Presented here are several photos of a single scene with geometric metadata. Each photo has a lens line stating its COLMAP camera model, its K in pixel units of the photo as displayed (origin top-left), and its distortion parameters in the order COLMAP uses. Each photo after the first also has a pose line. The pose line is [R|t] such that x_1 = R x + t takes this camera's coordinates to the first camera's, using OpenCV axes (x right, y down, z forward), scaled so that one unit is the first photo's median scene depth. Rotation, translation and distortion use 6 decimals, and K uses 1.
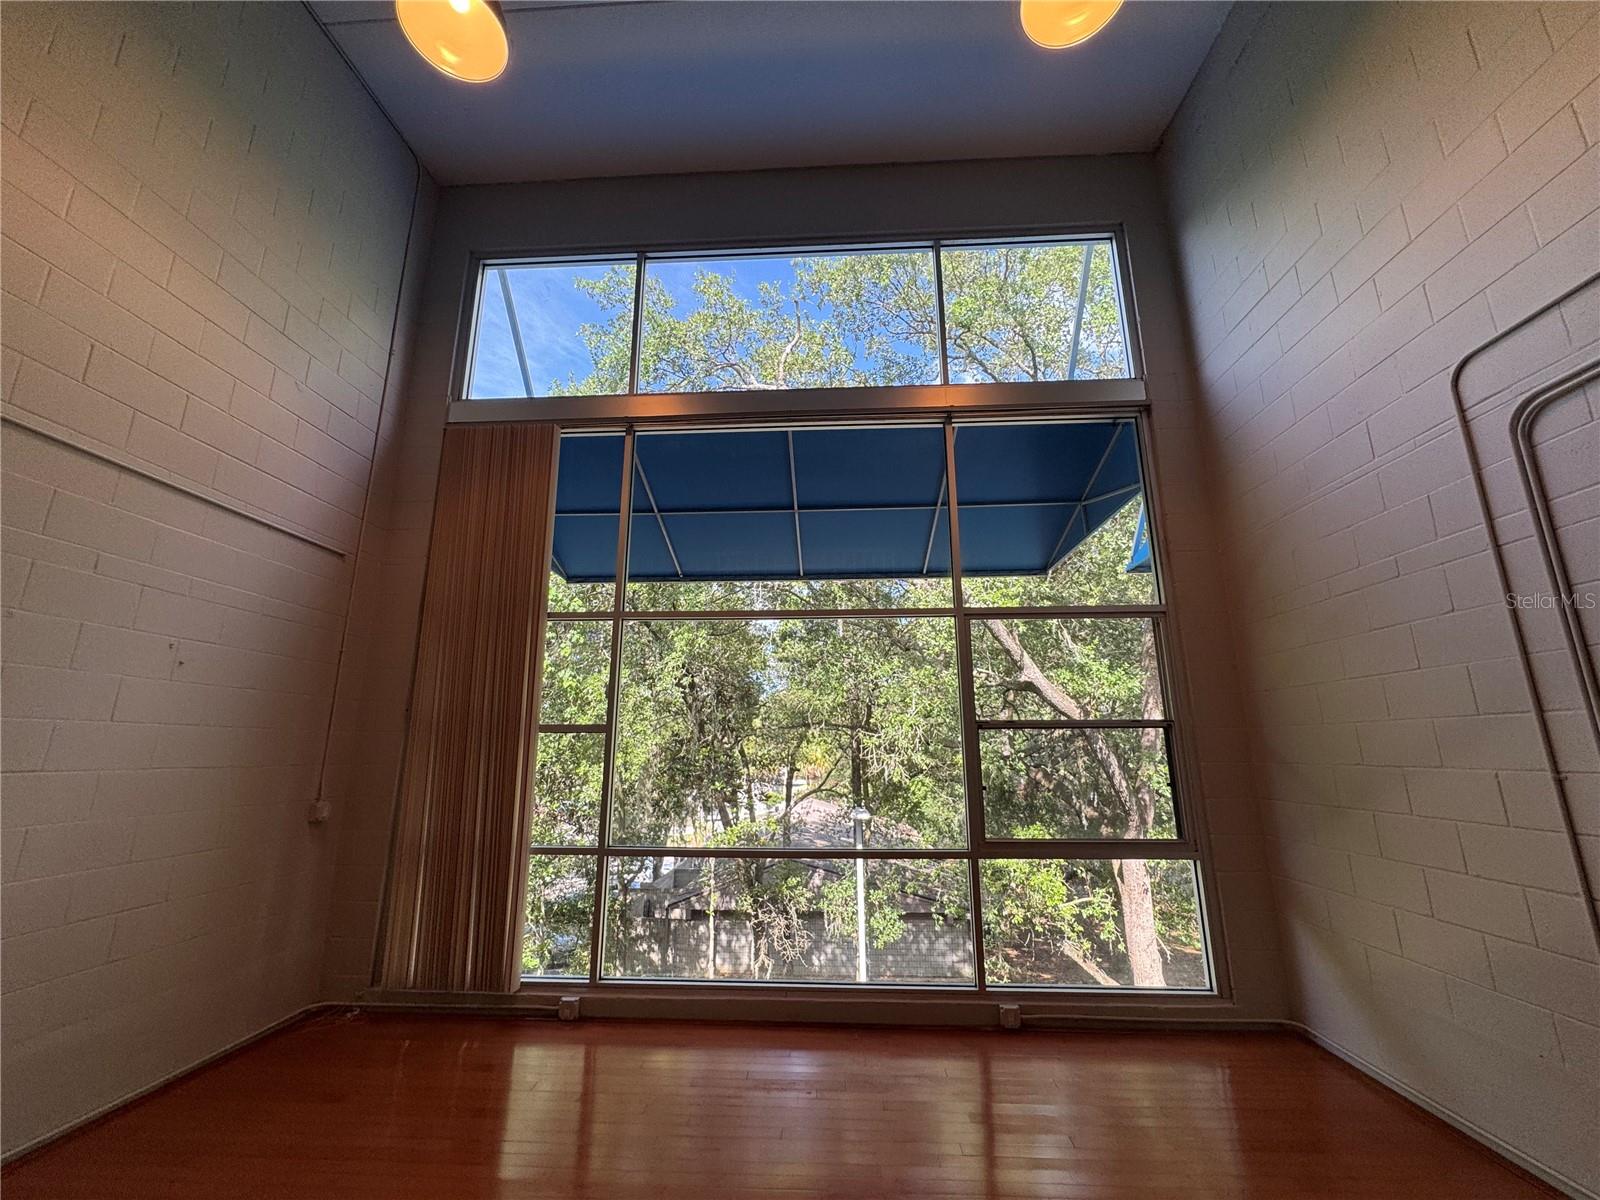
lens RADIAL K [[640.7, 0, 796.7], [0, 640.7, 603.8], [0, 0, 1]] dist [-0.000862, -0.000403]
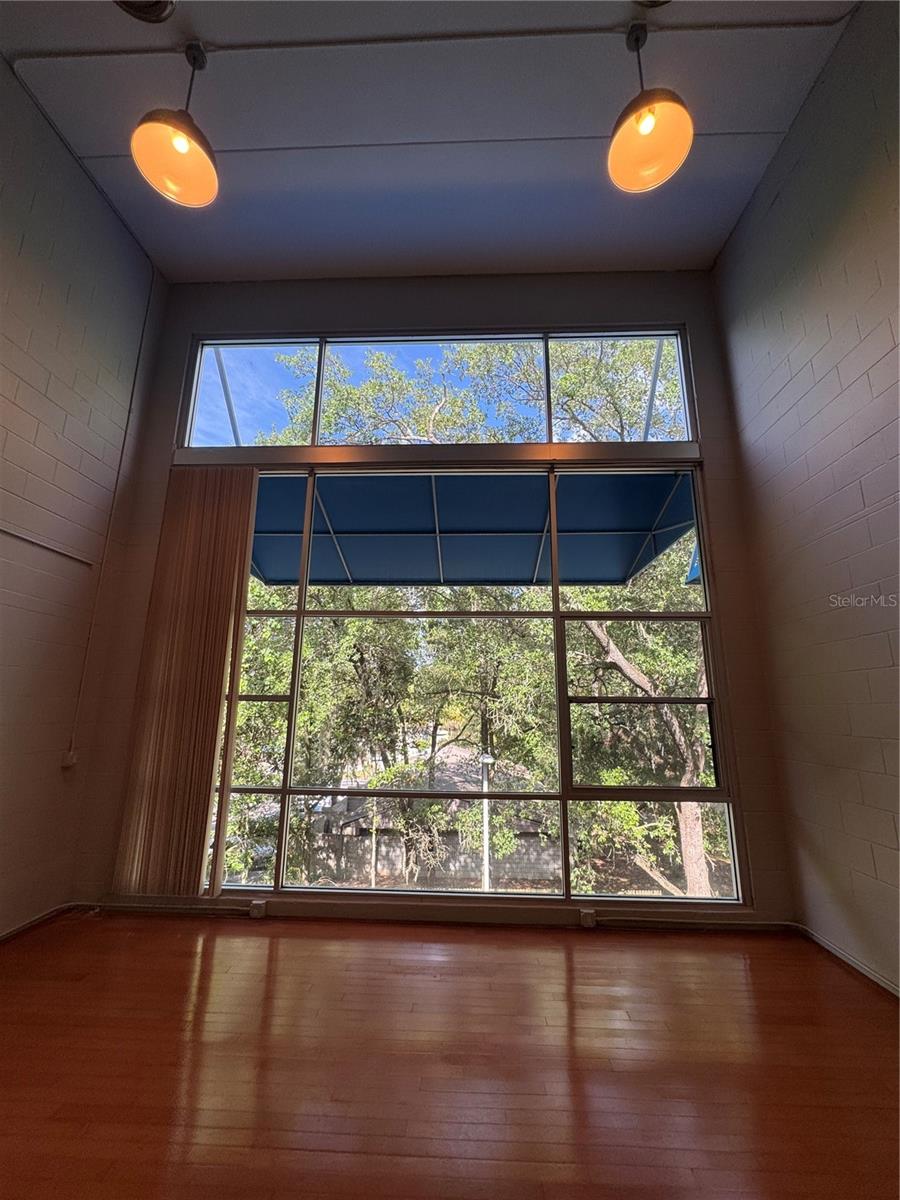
lens RADIAL K [[480.5, 0, 448.9], [0, 480.5, 602.1], [0, 0, 1]] dist [-0.000862, -0.000403]
pose [[0.999818, 0.015407, 0.011281, 0.009496], [-0.015488, 0.999855, 0.007144, -0.009014], [-0.011169, -0.007317, 0.999911, 0.001995]]
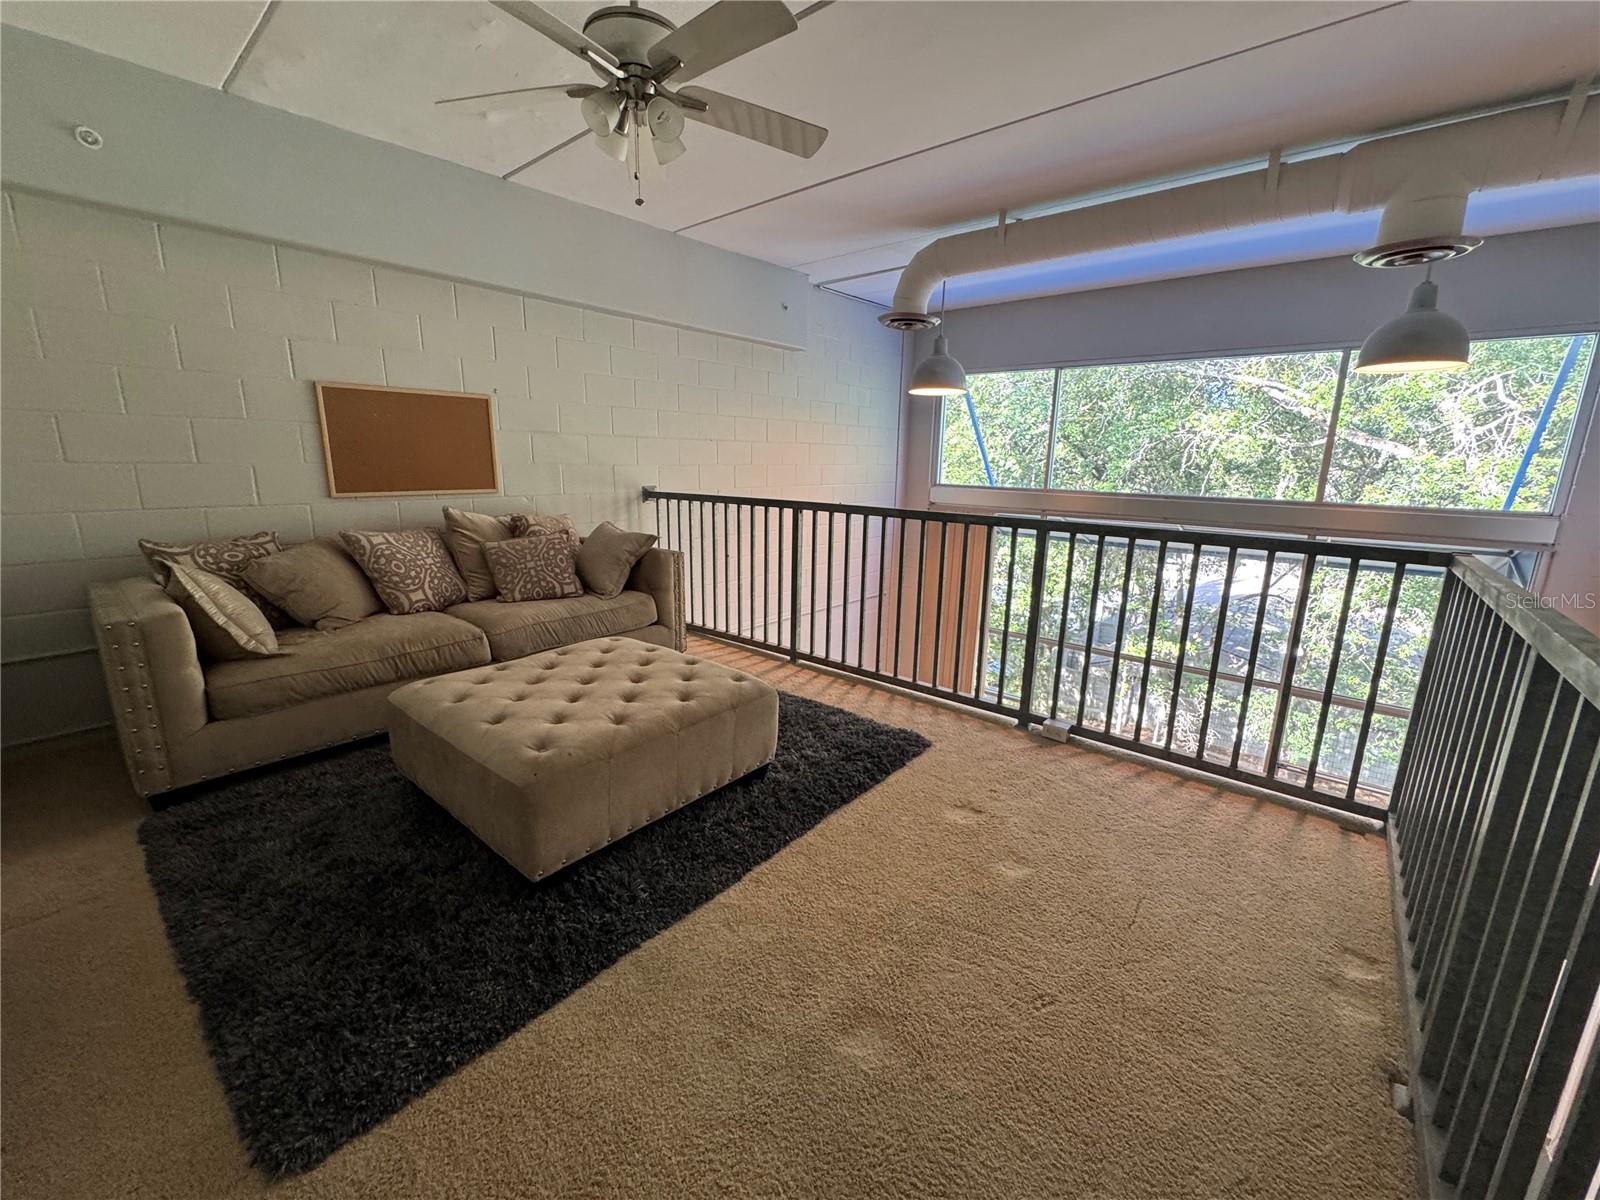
lens RADIAL K [[640.7, 0, 793.3], [0, 640.7, 594.1], [0, 0, 1]] dist [-0.000862, -0.000403]
pose [[0.795929, 0.144426, -0.587910, 0.105567], [0.117297, 0.915933, 0.383808, -0.441408], [0.593918, -0.374444, 0.712076, -0.280528]]
